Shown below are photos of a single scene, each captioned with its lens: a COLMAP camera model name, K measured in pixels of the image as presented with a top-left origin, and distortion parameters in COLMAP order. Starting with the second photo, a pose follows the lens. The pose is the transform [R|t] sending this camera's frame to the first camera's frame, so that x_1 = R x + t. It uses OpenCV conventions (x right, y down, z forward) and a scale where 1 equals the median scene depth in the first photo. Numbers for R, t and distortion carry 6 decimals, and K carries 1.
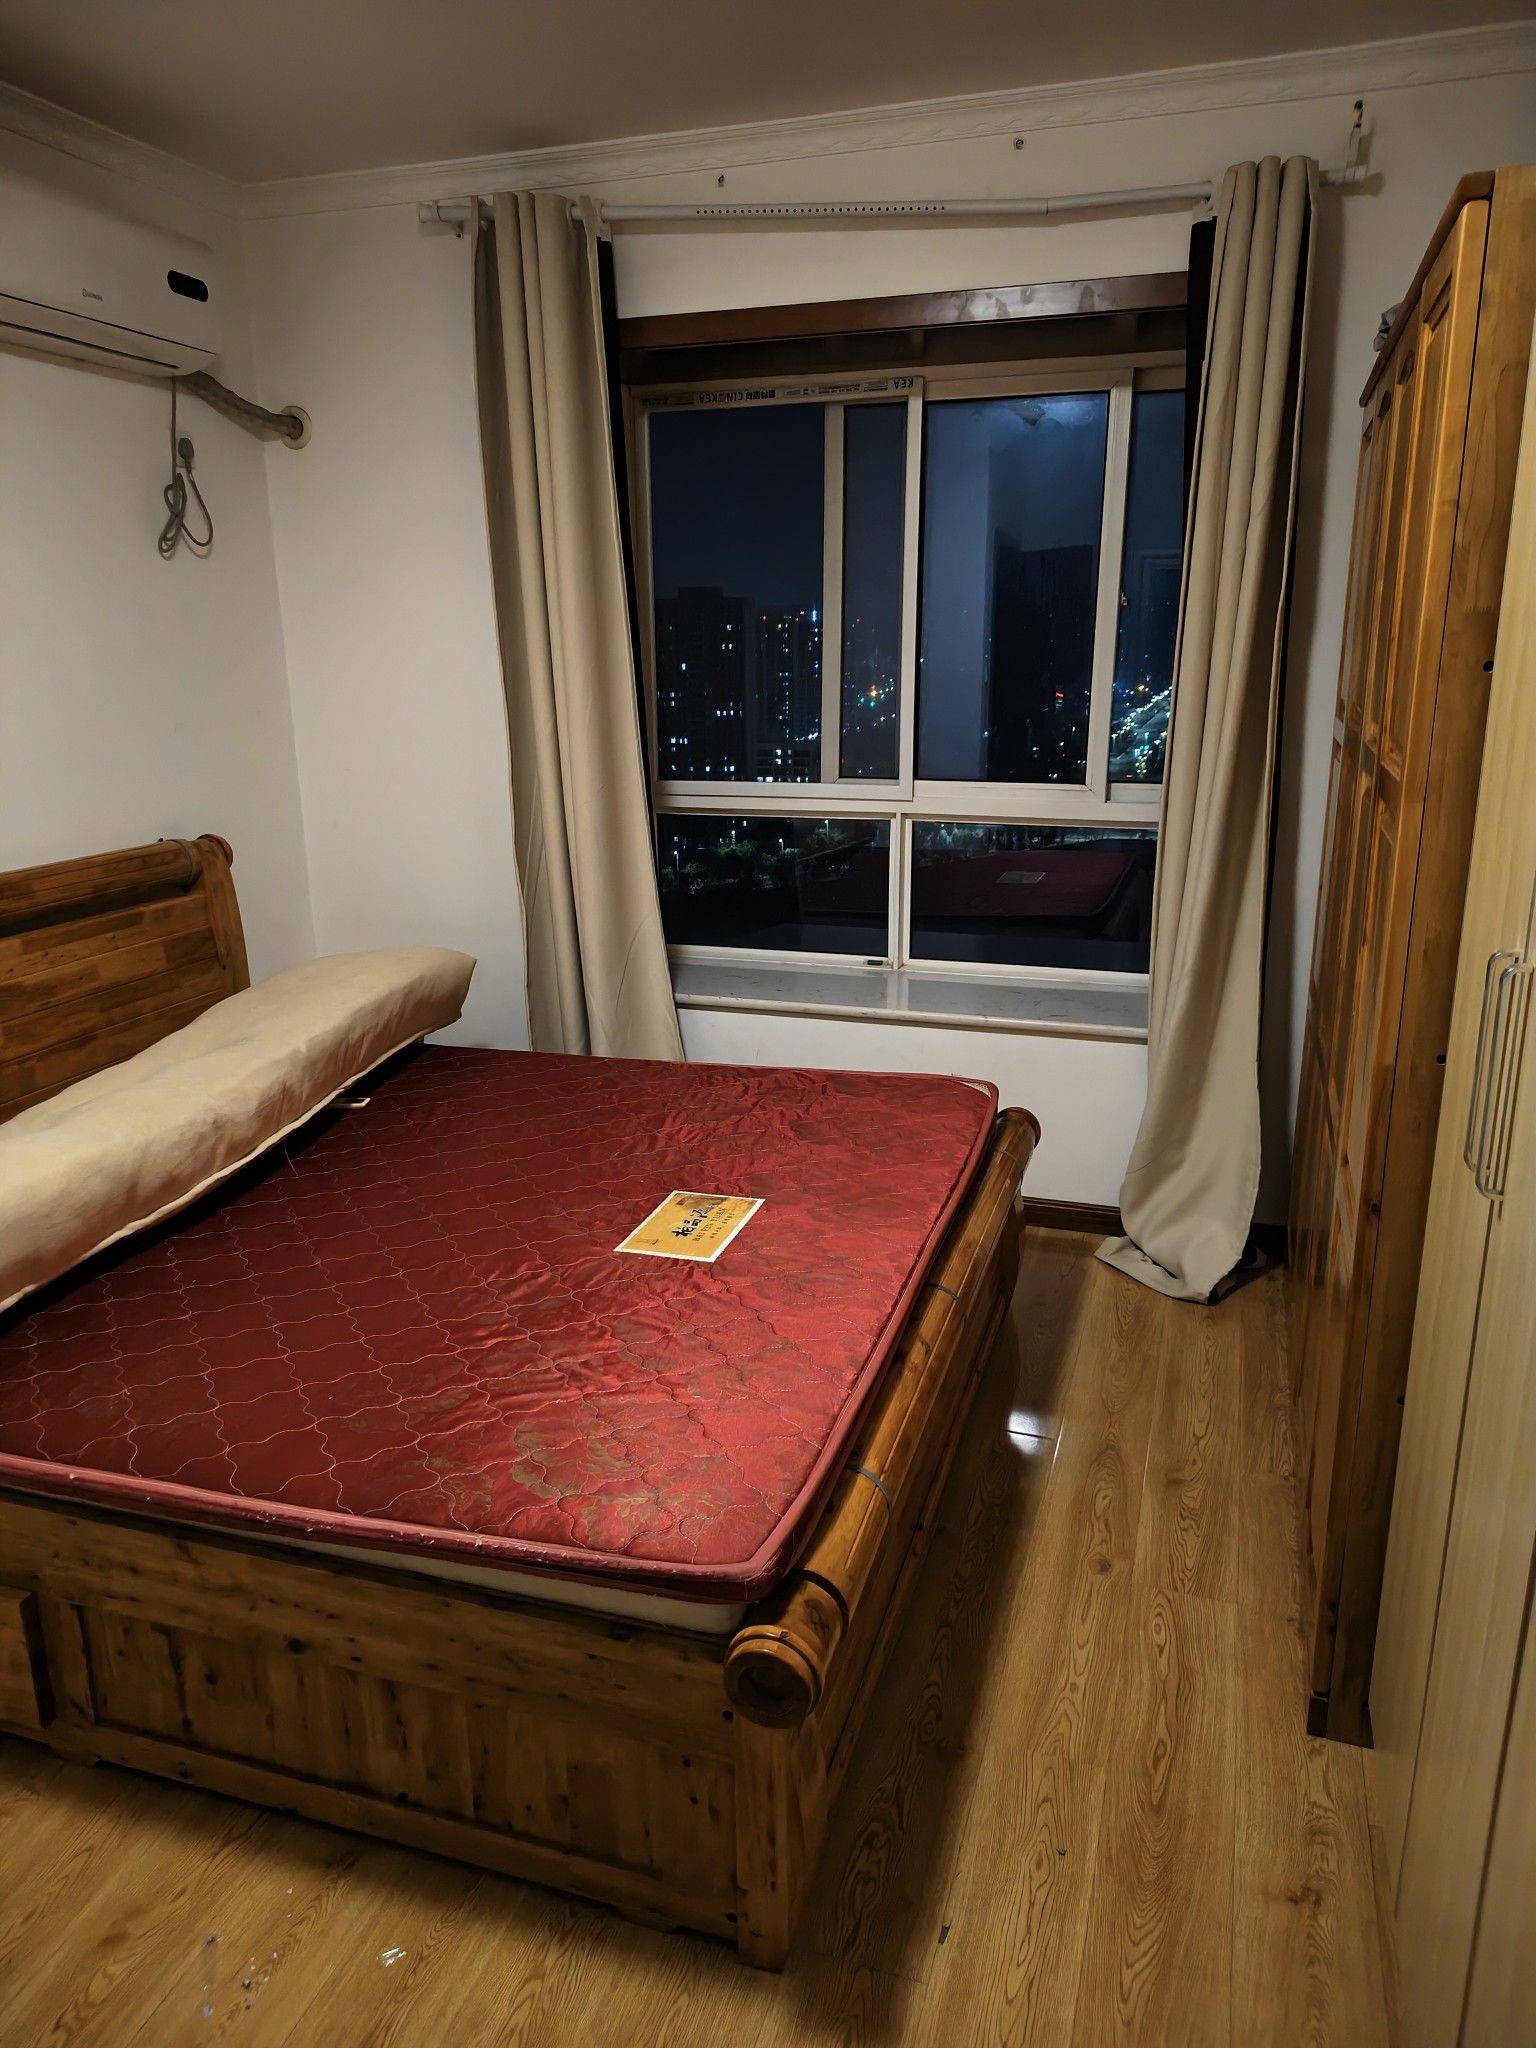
lens RADIAL K [[1424.8, 0, 768.0], [0, 1424.8, 1024.0], [0, 0, 1]] dist [0.005041, -0.006686]
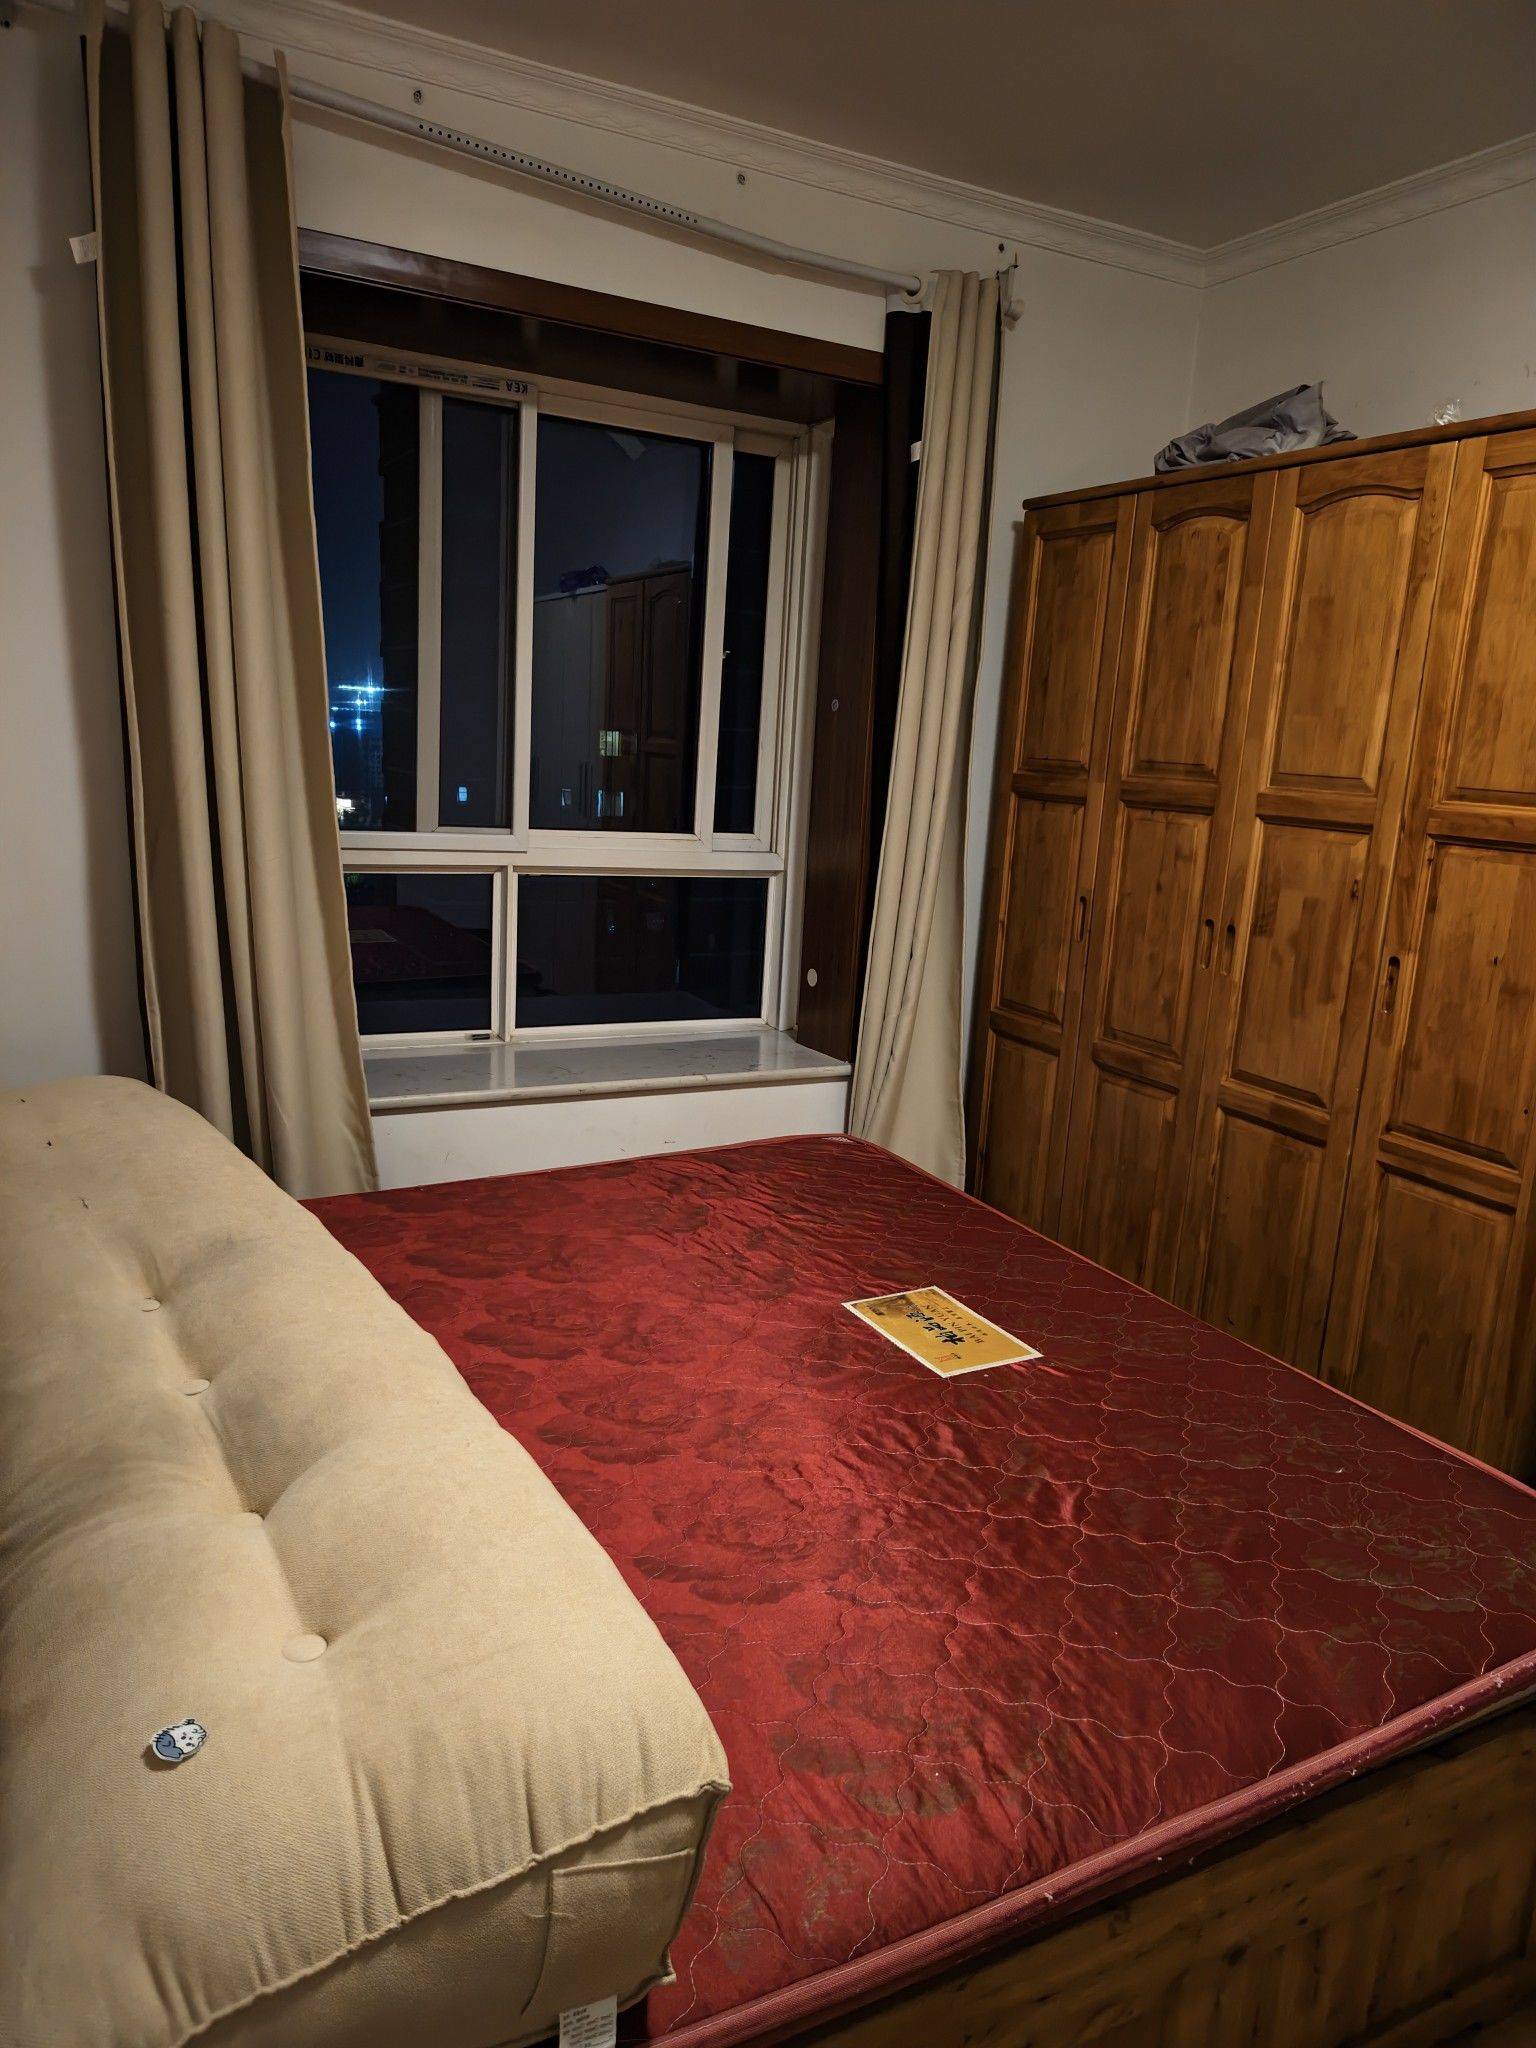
lens RADIAL K [[1428.1, 0, 768.0], [0, 1428.1, 1024.0], [0, 0, 1]] dist [0.008662, 0.001700]
pose [[0.685711, -0.098090, 0.721235, -0.468511], [0.126600, 0.991847, 0.014529, -0.044695], [-0.716780, 0.081346, 0.692538, 0.288217]]
